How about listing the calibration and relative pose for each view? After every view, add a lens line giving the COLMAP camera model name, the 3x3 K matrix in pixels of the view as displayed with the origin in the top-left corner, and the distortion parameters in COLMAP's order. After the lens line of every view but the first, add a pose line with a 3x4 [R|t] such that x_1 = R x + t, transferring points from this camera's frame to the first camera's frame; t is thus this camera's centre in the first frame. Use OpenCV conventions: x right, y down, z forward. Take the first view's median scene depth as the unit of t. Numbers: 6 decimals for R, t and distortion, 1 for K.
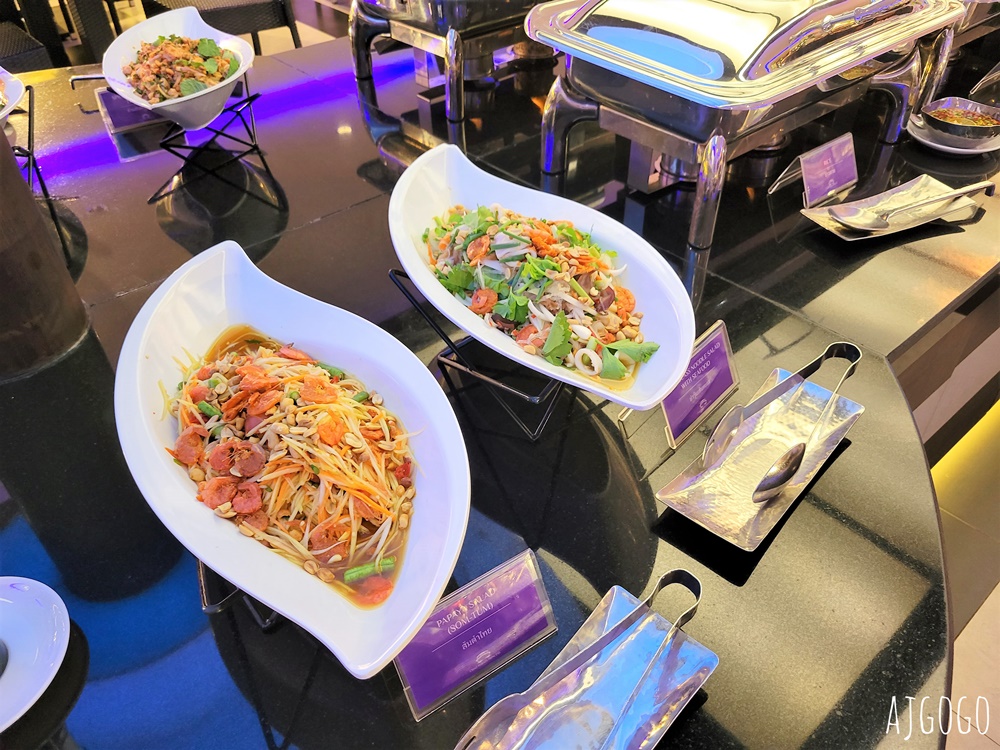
lens RADIAL K [[758.0, 0, 500.0], [0, 758.0, 375.0], [0, 0, 1]] dist [0.050781, -0.045166]
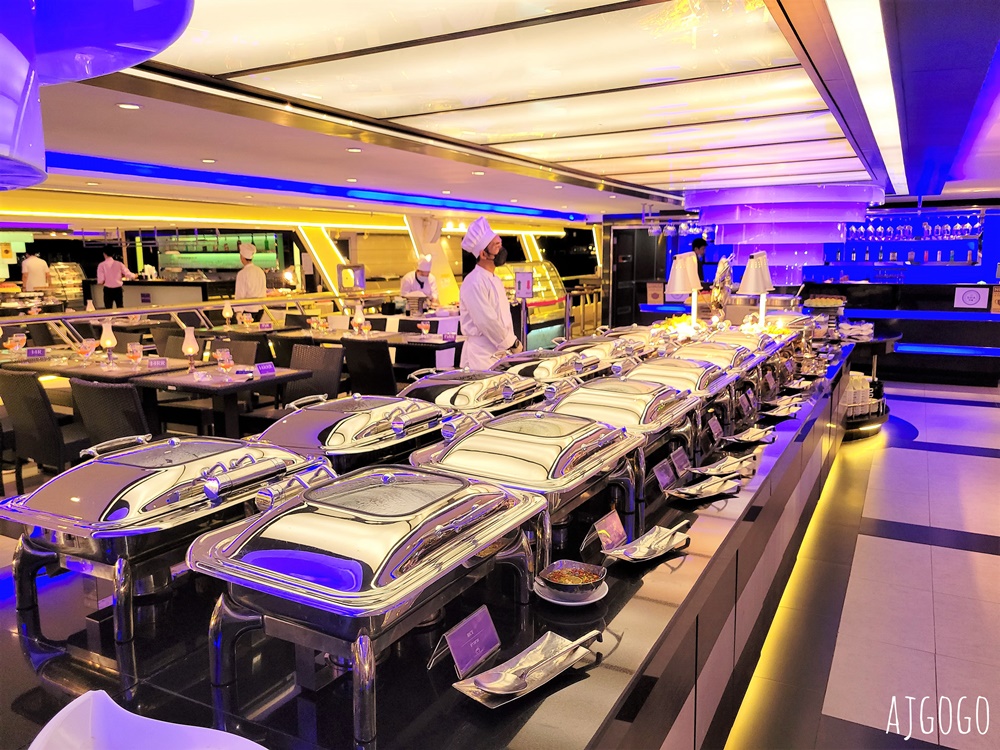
lens RADIAL K [[758.0, 0, 500.0], [0, 758.0, 375.0], [0, 0, 1]] dist [0.050781, -0.045166]
pose [[0.935065, -0.039963, 0.352217, 0.075591], [0.221679, 0.841277, -0.493064, -0.026873], [-0.276608, 0.539126, 0.795507, -0.151753]]
